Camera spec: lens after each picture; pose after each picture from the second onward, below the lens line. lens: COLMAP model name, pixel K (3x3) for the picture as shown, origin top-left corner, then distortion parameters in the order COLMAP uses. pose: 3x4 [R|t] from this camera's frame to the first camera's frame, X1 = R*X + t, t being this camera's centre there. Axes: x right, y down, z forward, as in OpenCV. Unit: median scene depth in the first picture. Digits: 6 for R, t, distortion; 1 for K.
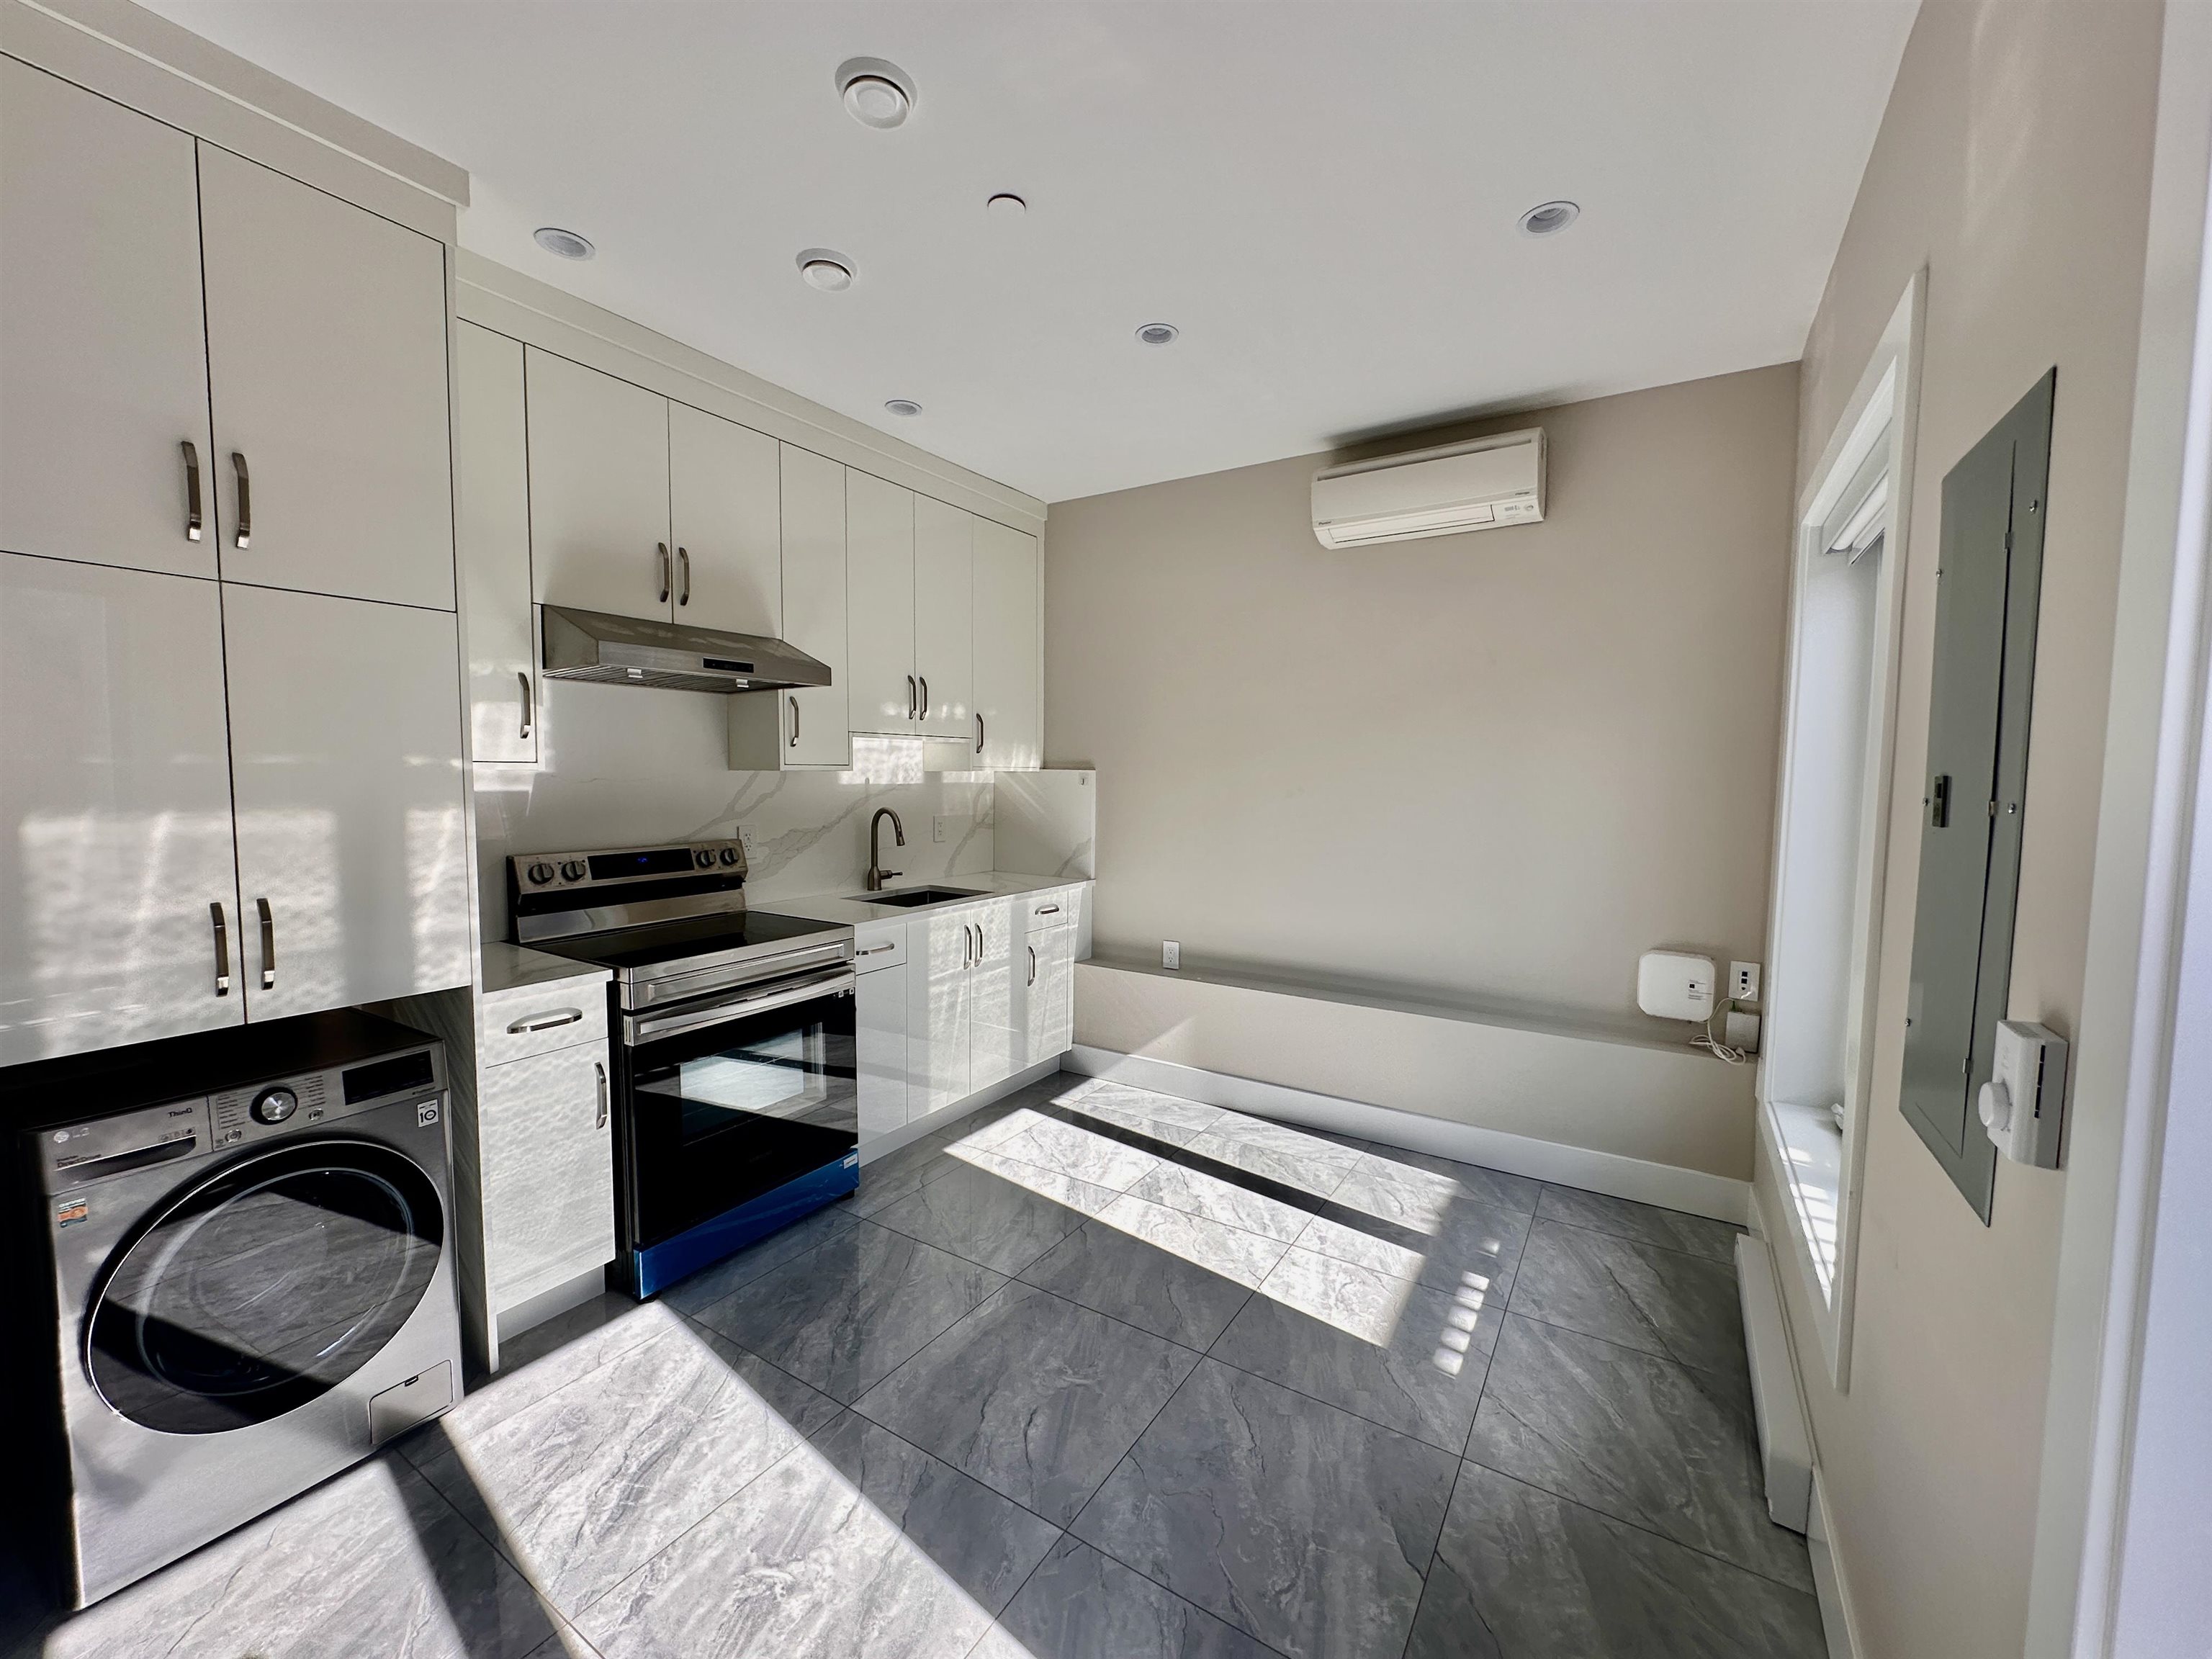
lens RADIAL K [[880.1, 0, 1106.0], [0, 880.1, 829.5], [0, 0, 1]] dist [0.000492, 0.000081]
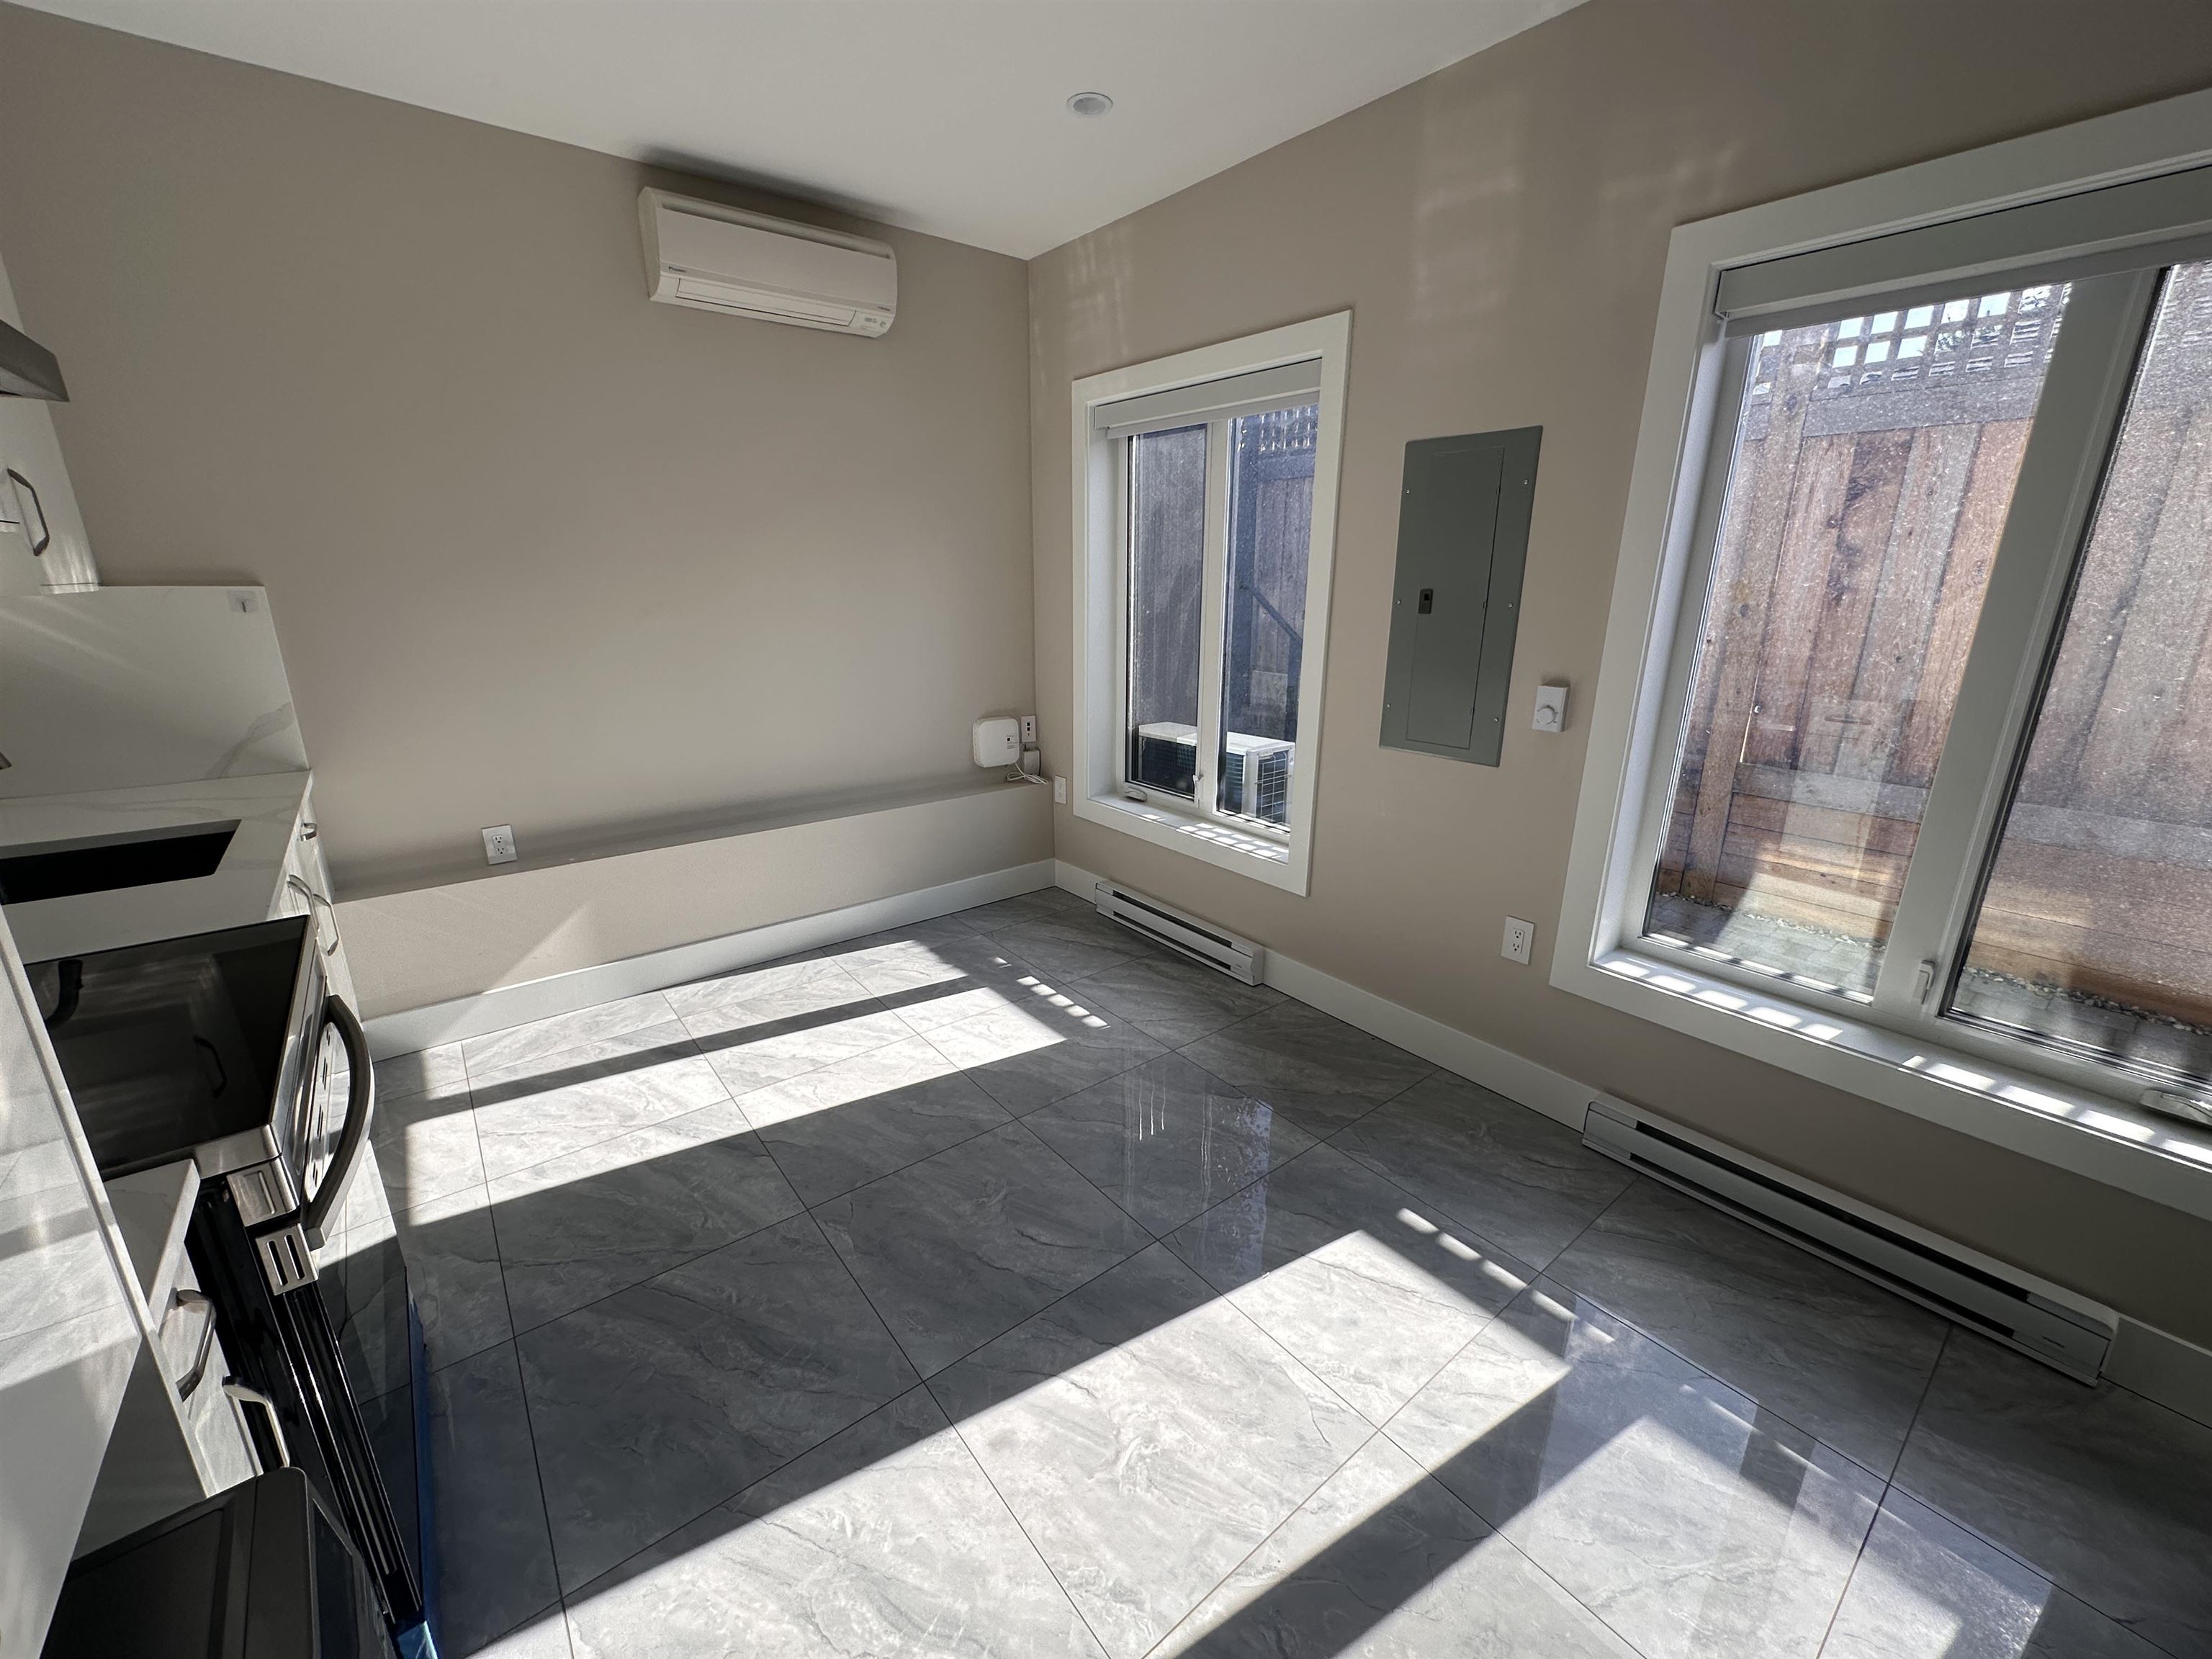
lens RADIAL K [[880.1, 0, 1106.0], [0, 880.1, 829.5], [0, 0, 1]] dist [0.000492, 0.000081]
pose [[0.331089, -0.272800, 0.903305, -0.616704], [0.062086, 0.961521, 0.267625, -0.051417], [-0.941555, -0.032526, 0.335286, 0.408229]]
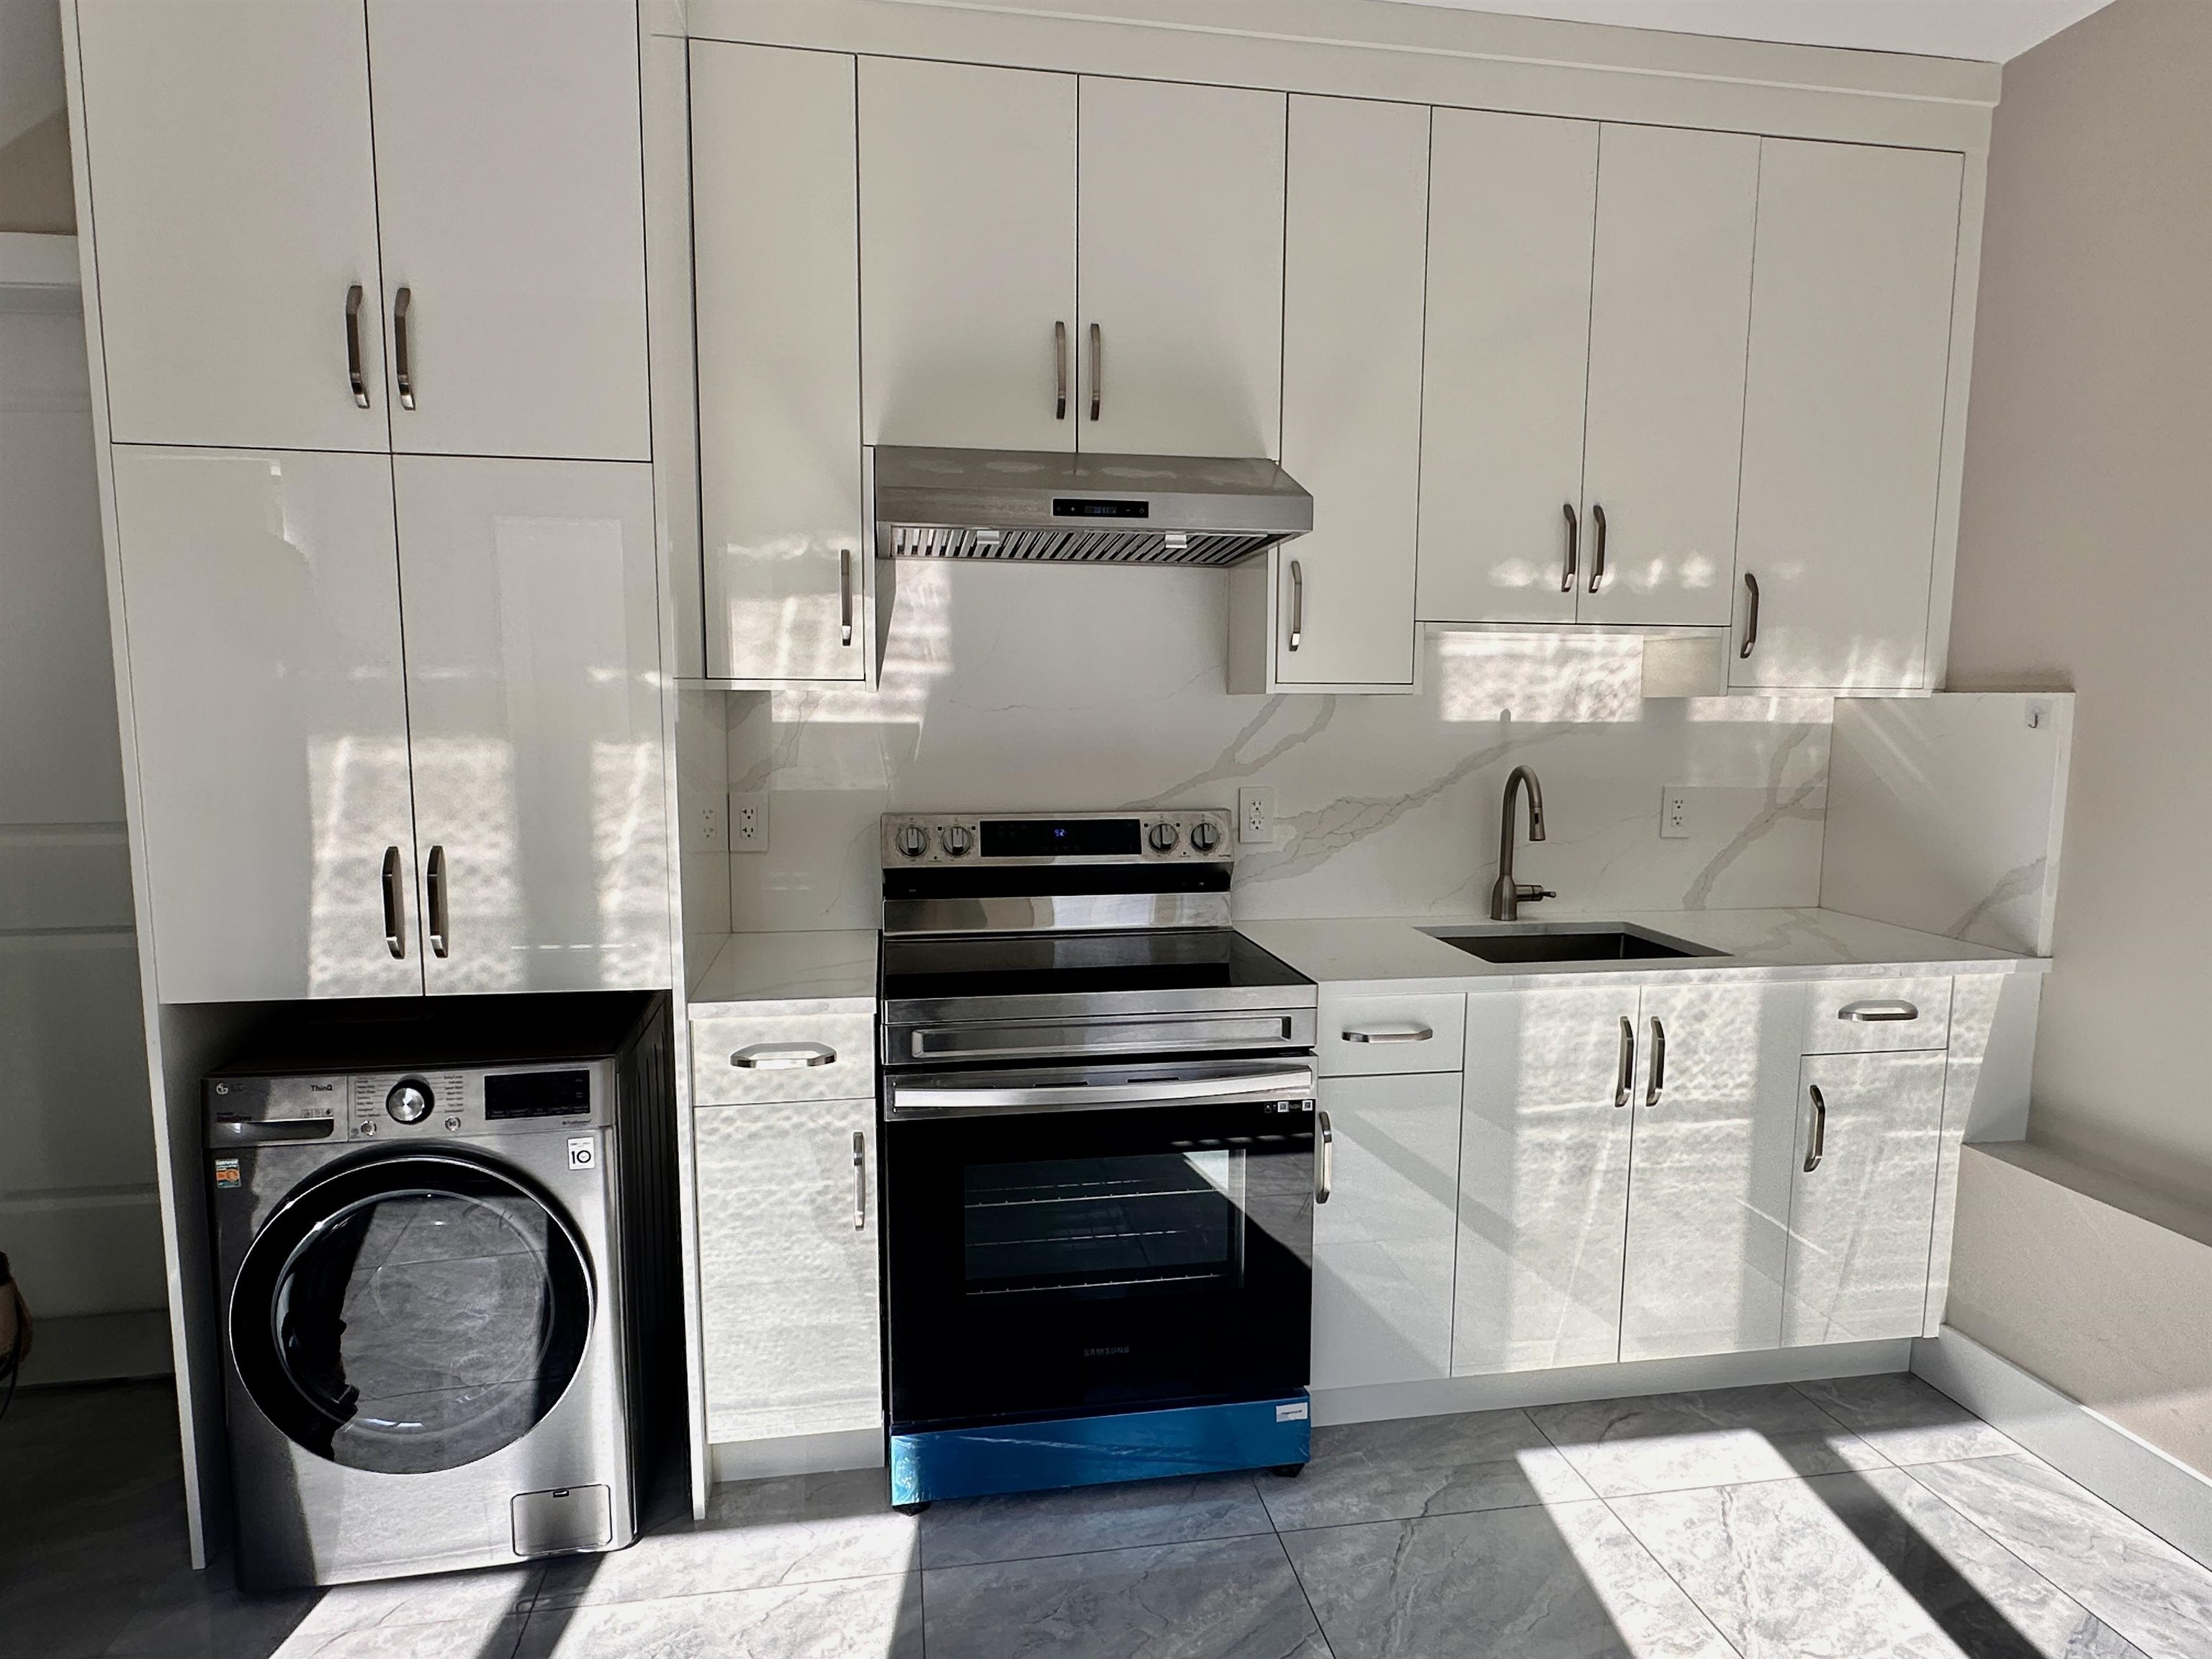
lens RADIAL K [[1250.9, 0, 1104.1], [0, 1250.9, 846.6], [0, 0, 1]] dist [-0.002586, -0.000163]
pose [[0.665486, 0.080401, -0.742067, 0.190236], [-0.050442, 0.996753, 0.062760, -0.015369], [0.744704, -0.004334, 0.667381, 0.426597]]
